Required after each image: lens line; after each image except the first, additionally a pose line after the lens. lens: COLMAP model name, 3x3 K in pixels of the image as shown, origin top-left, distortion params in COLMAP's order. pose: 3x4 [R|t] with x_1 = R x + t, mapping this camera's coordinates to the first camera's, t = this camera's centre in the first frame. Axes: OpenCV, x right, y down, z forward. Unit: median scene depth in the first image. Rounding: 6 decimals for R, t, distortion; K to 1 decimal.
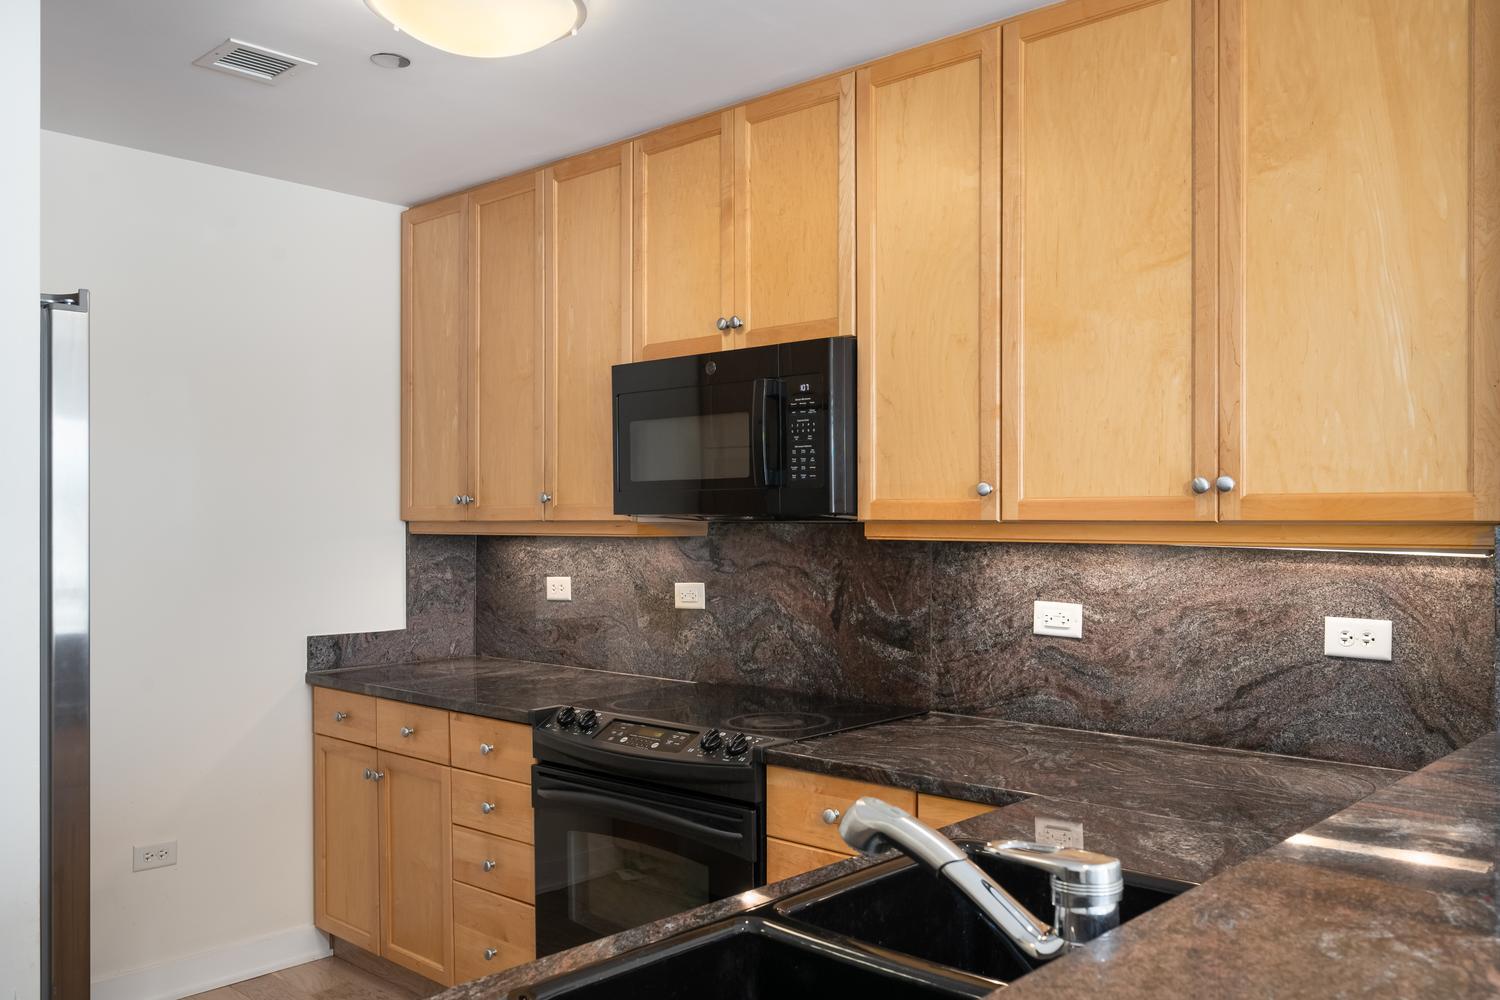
lens RADIAL K [[1148.8, 0, 750.0], [0, 1148.8, 500.0], [0, 0, 1]] dist [-0.003021, -0.001776]
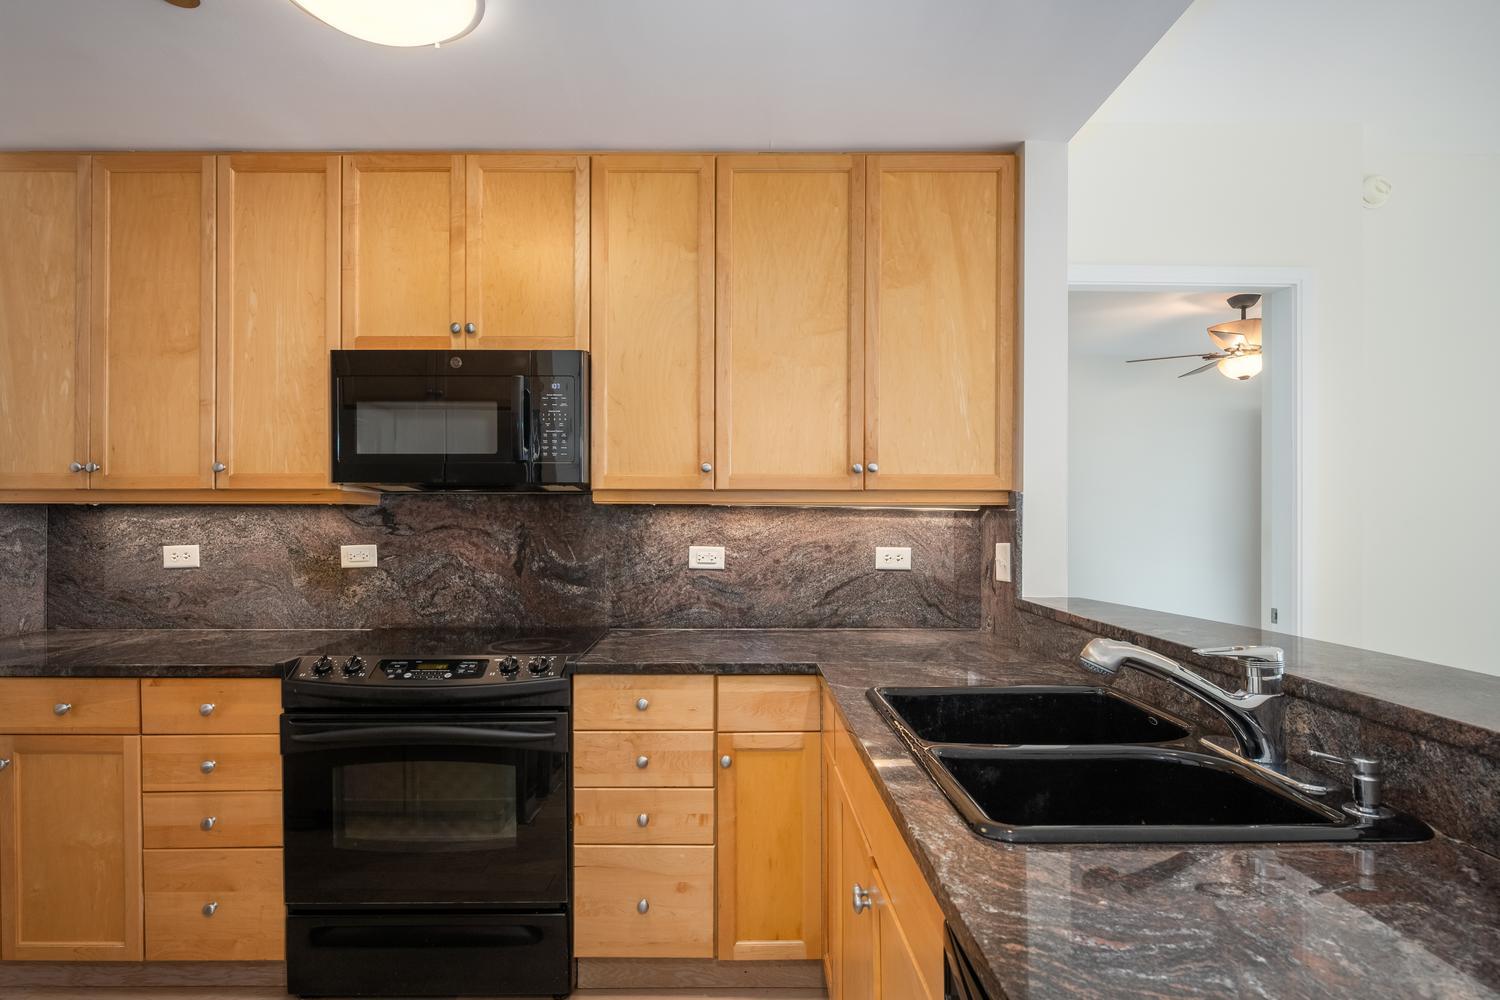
lens RADIAL K [[764.7, 0, 750.0], [0, 764.7, 500.0], [0, 0, 1]] dist [-0.001066, -0.000516]
pose [[0.758921, 0.014655, 0.651018, -0.323899], [-0.015012, 0.999875, -0.005007, 0.029886], [-0.651010, -0.005973, 0.759046, 0.184989]]
